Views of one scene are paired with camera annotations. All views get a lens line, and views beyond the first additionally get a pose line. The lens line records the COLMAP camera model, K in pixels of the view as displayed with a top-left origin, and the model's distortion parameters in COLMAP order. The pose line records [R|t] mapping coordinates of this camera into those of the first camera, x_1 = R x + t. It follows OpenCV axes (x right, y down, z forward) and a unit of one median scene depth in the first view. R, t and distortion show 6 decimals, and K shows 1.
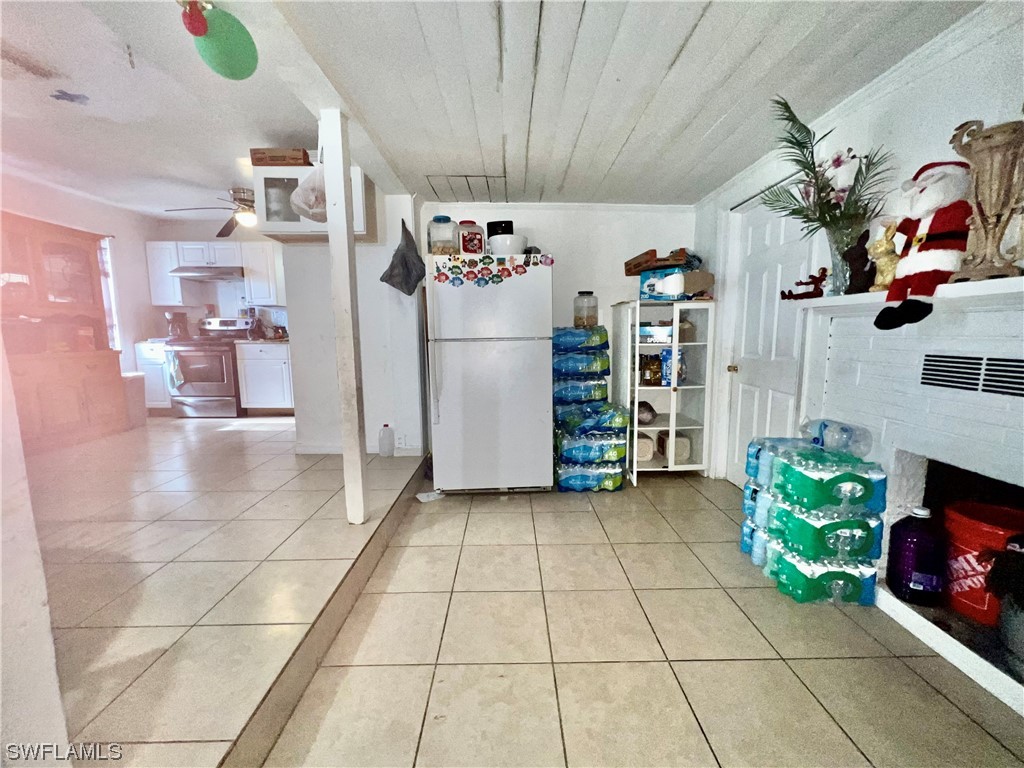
lens RADIAL K [[411.1, 0, 512.3], [0, 411.1, 383.9], [0, 0, 1]] dist [0.001577, -0.000648]
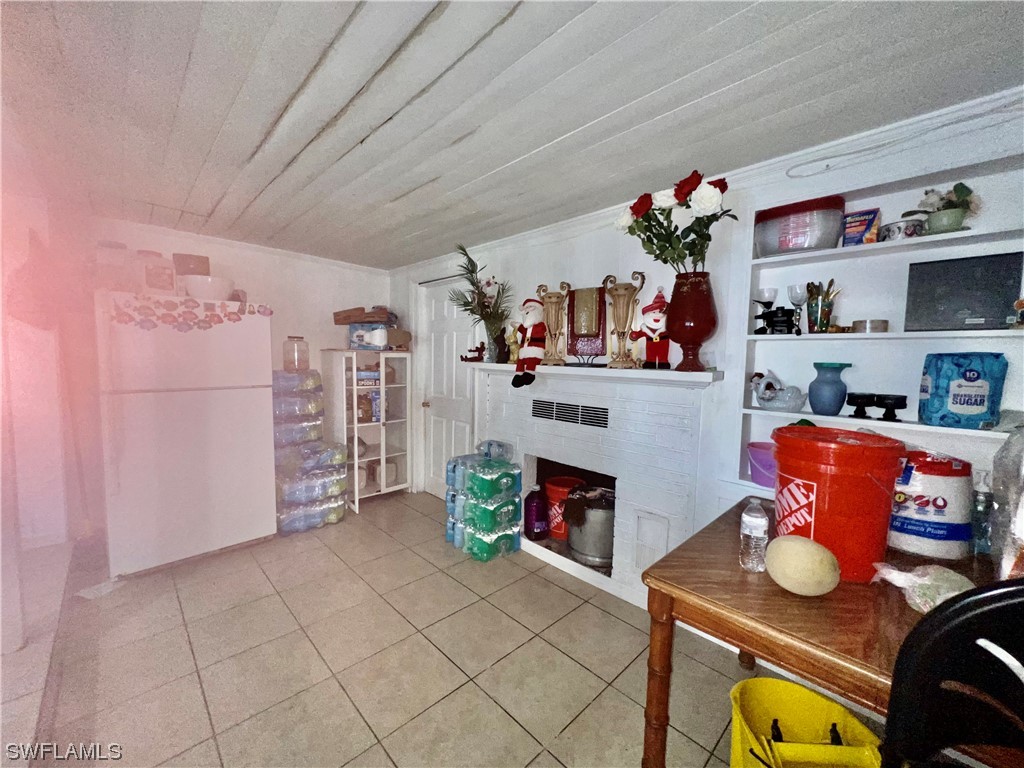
lens RADIAL K [[403.6, 0, 511.9], [0, 403.6, 386.5], [0, 0, 1]] dist [-0.001398, 0.000498]
pose [[0.727238, -0.023427, 0.685986, -0.213261], [0.058765, 0.997873, -0.028221, -0.064758], [-0.683866, 0.060835, 0.727067, -0.175883]]
